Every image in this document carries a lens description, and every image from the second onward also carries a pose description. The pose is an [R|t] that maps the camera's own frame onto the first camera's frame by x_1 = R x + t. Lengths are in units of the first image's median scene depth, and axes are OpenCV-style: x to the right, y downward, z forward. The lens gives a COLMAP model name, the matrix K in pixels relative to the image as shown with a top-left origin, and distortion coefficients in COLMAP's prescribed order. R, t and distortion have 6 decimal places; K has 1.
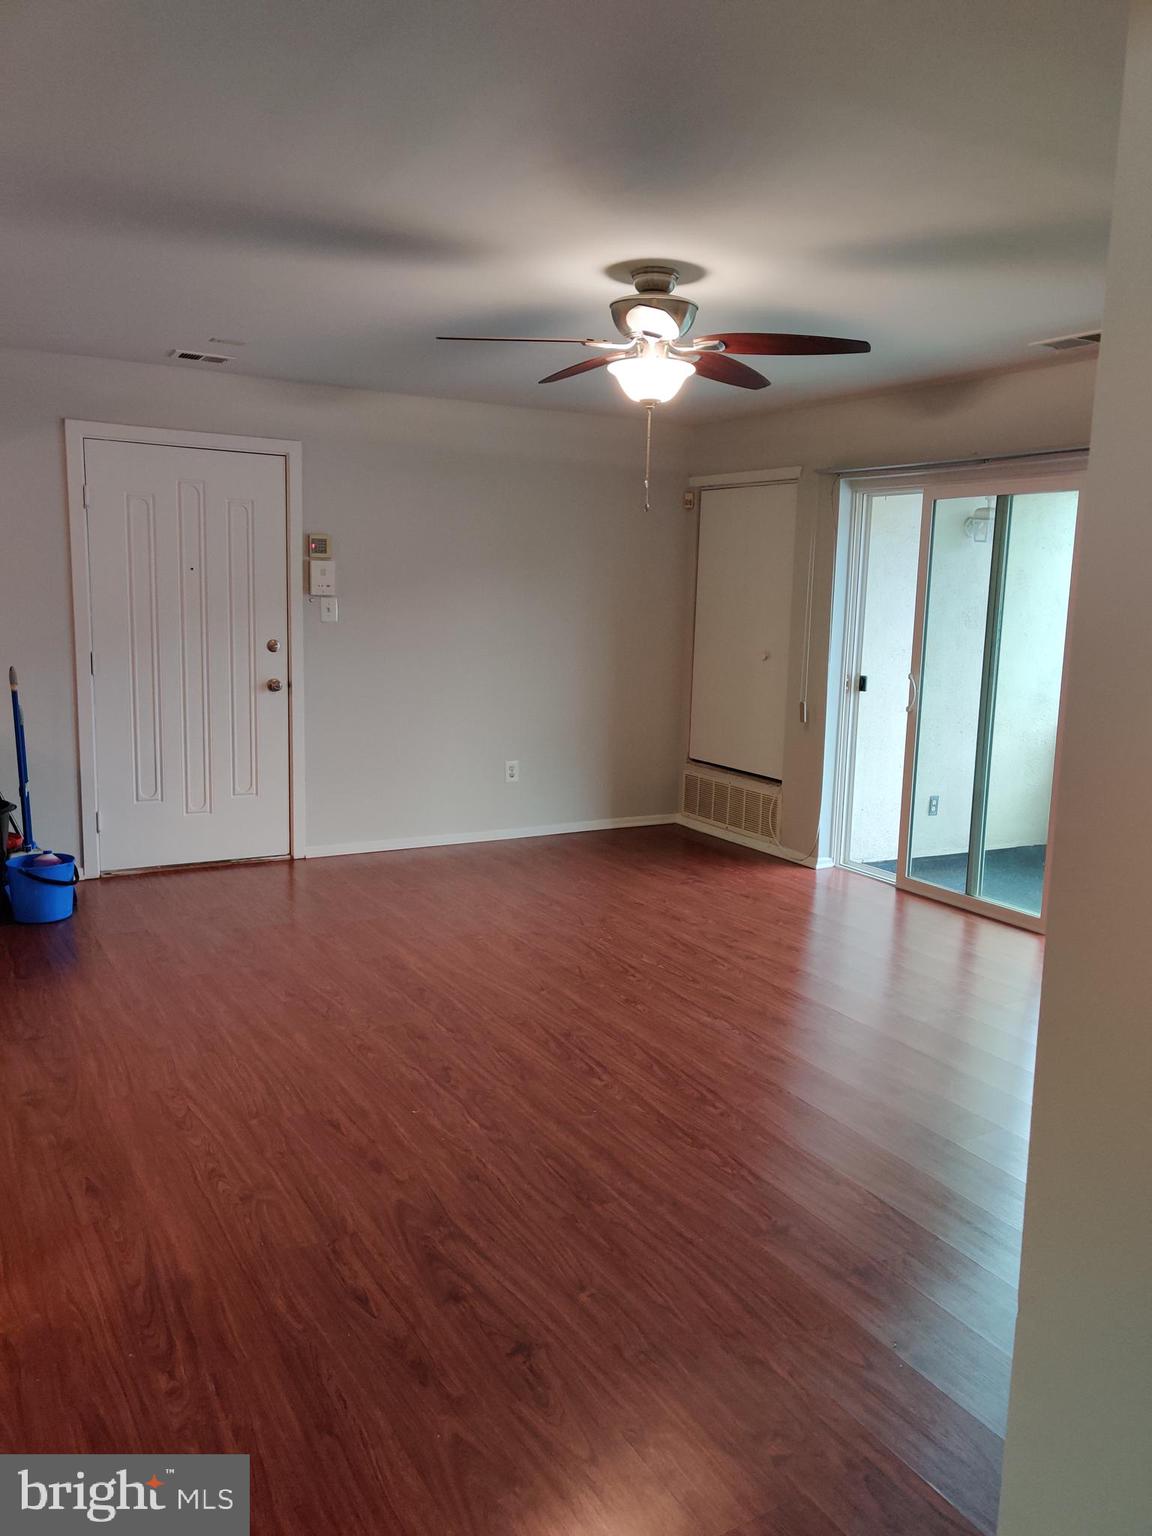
lens RADIAL K [[1153.7, 0, 596.6], [0, 1153.7, 771.6], [0, 0, 1]] dist [0.041599, -0.023738]
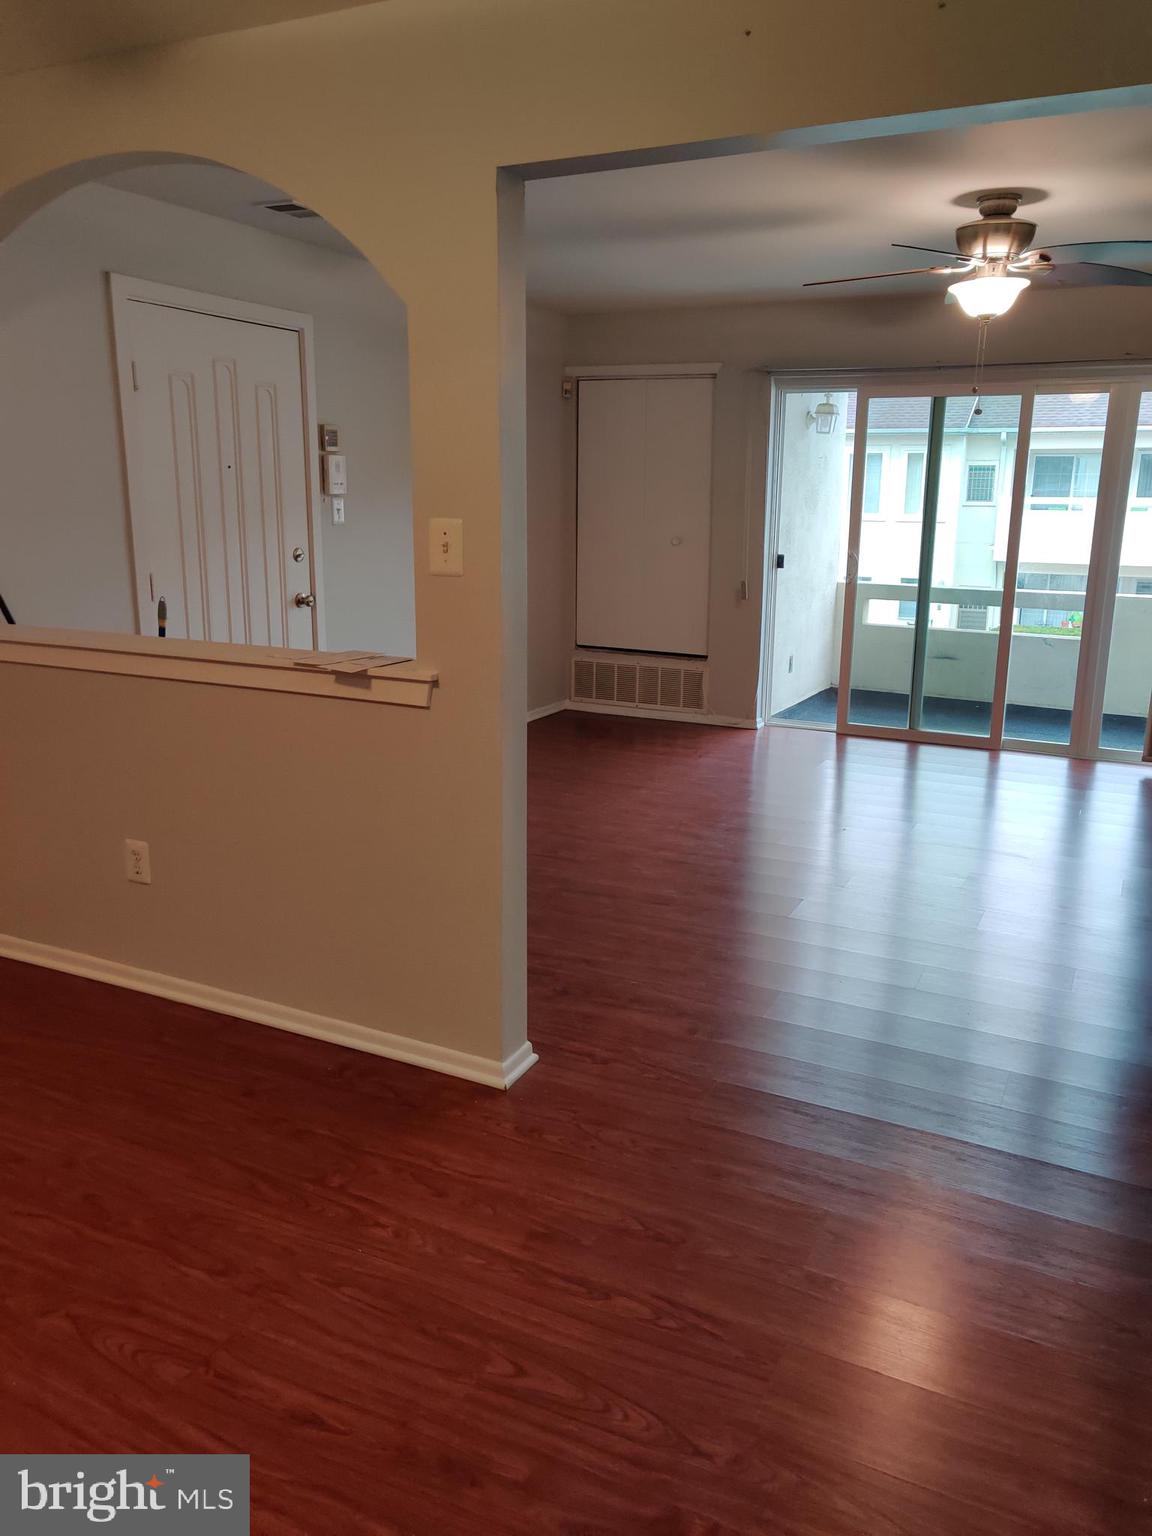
lens RADIAL K [[1153.7, 0, 594.3], [0, 1153.7, 757.6], [0, 0, 1]] dist [0.041599, -0.023738]
pose [[0.836136, -0.145725, 0.528810, -0.573794], [0.098631, 0.988294, 0.116394, -0.037390], [-0.539581, -0.045165, 0.840721, 0.138929]]
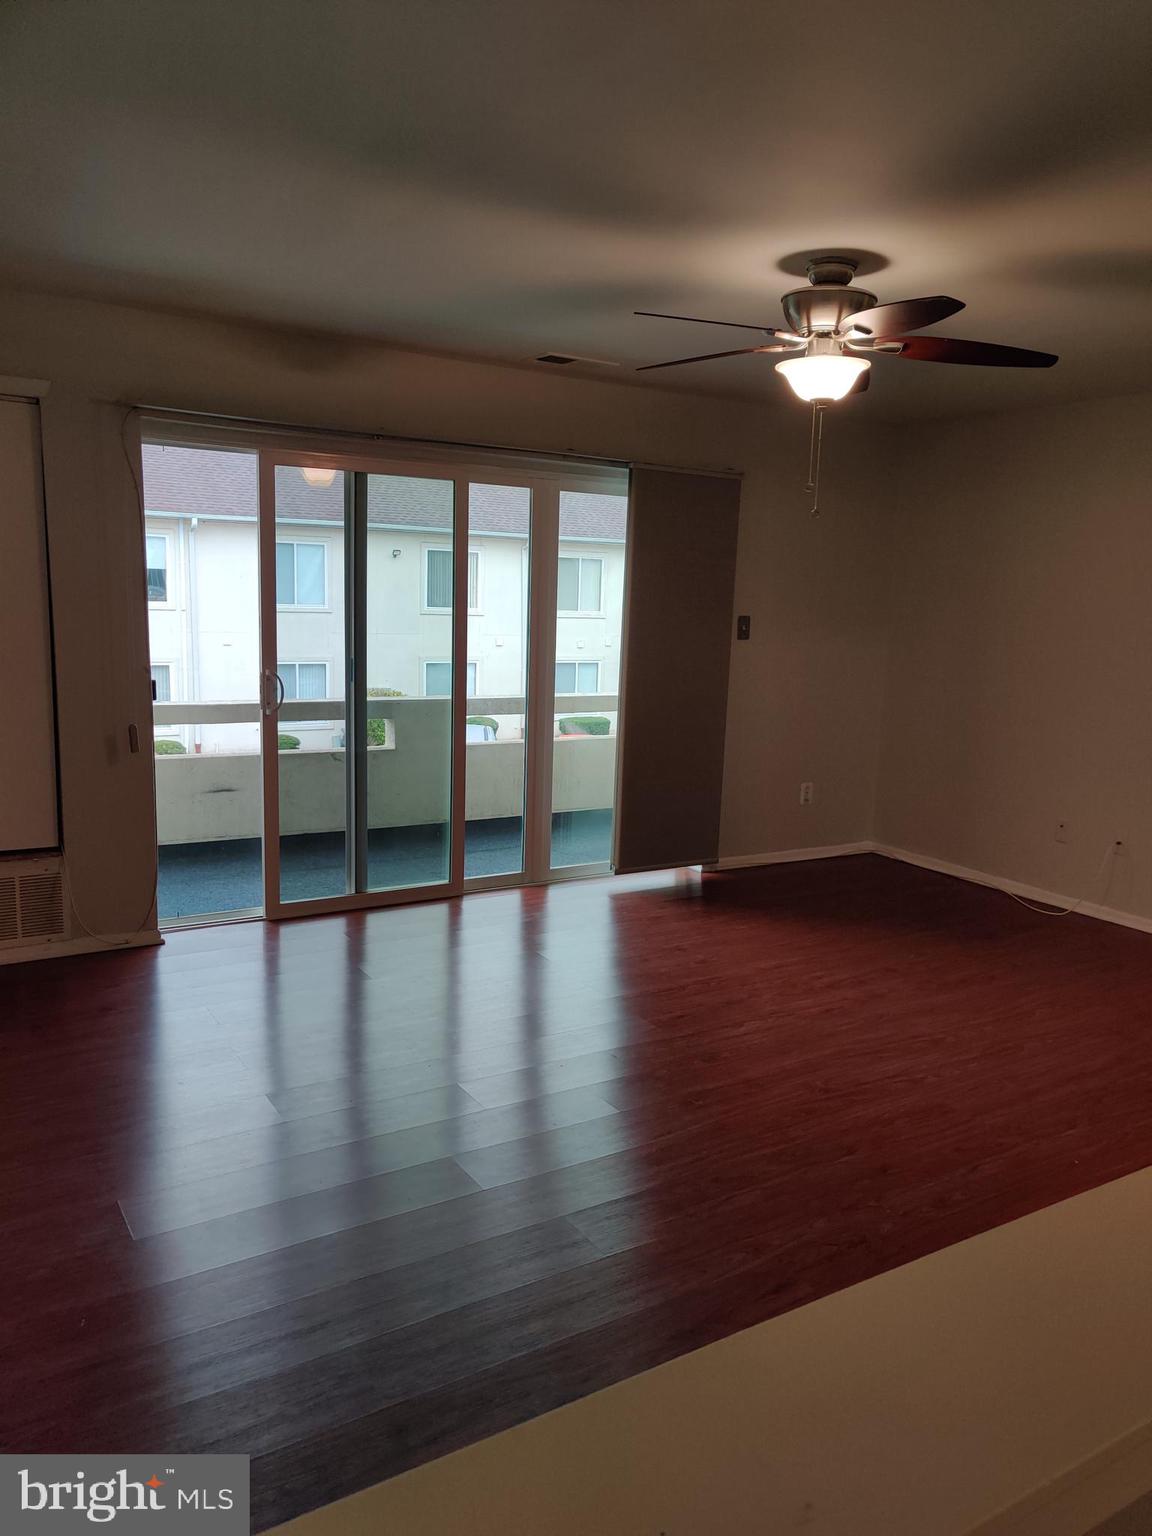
lens RADIAL K [[1153.7, 0, 585.6], [0, 1153.7, 775.3], [0, 0, 1]] dist [0.041599, -0.023738]
pose [[-0.029263, -0.186520, 0.982015, -0.562453], [0.124933, 0.974050, 0.188730, -0.135092], [-0.991734, 0.128209, -0.005201, 0.753990]]
